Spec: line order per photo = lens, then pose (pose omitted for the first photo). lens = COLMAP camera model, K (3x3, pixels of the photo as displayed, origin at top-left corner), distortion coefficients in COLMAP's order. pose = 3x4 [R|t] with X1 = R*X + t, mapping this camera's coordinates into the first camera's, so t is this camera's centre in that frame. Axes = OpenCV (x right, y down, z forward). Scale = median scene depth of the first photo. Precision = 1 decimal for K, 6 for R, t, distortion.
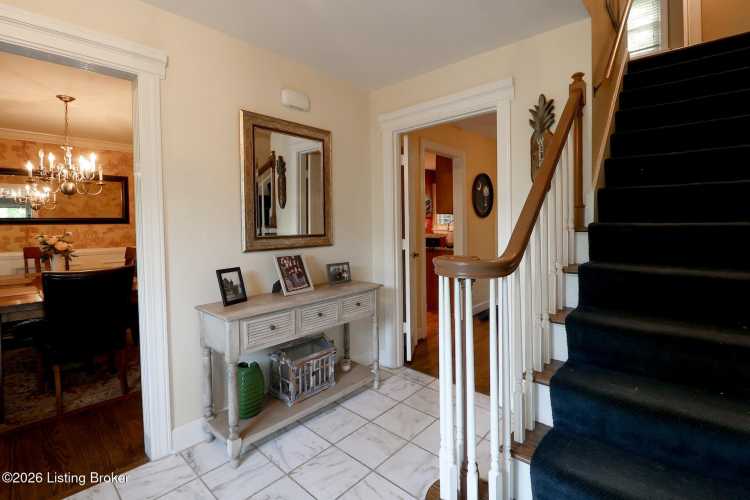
lens RADIAL K [[344.9, 0, 376.5], [0, 344.9, 232.9], [0, 0, 1]] dist [-0.002611, -0.012103]
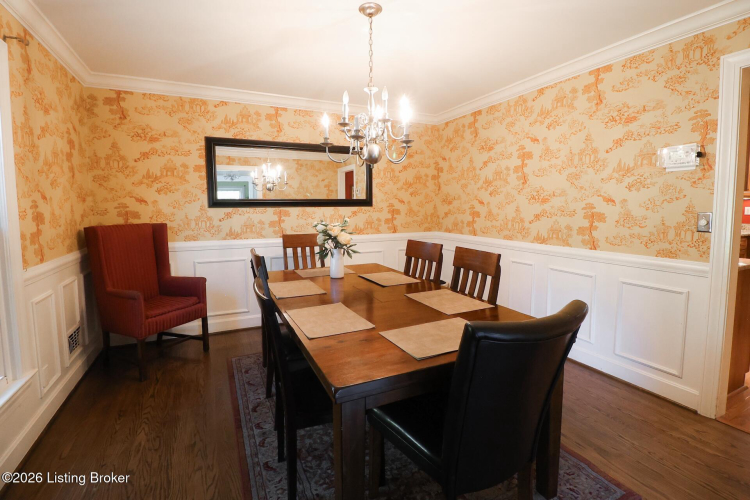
lens RADIAL K [[352.2, 0, 375.7], [0, 352.2, 234.8], [0, 0, 1]] dist [-0.000338, -0.013643]
pose [[0.919650, 0.037406, -0.390953, -0.843495], [-0.015512, 0.998137, 0.059012, -0.019013], [0.392432, -0.048206, 0.918517, 0.505953]]
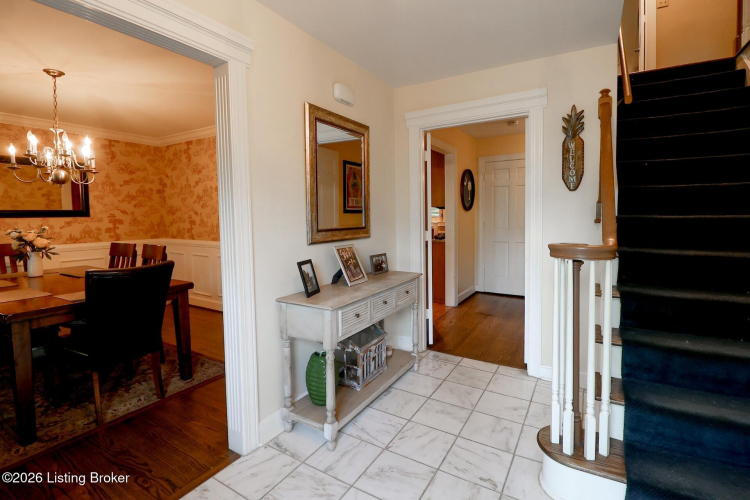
lens RADIAL K [[352.2, 0, 375.7], [0, 352.2, 234.8], [0, 0, 1]] dist [-0.000338, -0.013643]
pose [[0.982516, -0.010263, 0.185896, -0.365692], [0.005679, 0.999667, 0.025179, 0.002248], [-0.186092, -0.023683, 0.982247, -0.047636]]
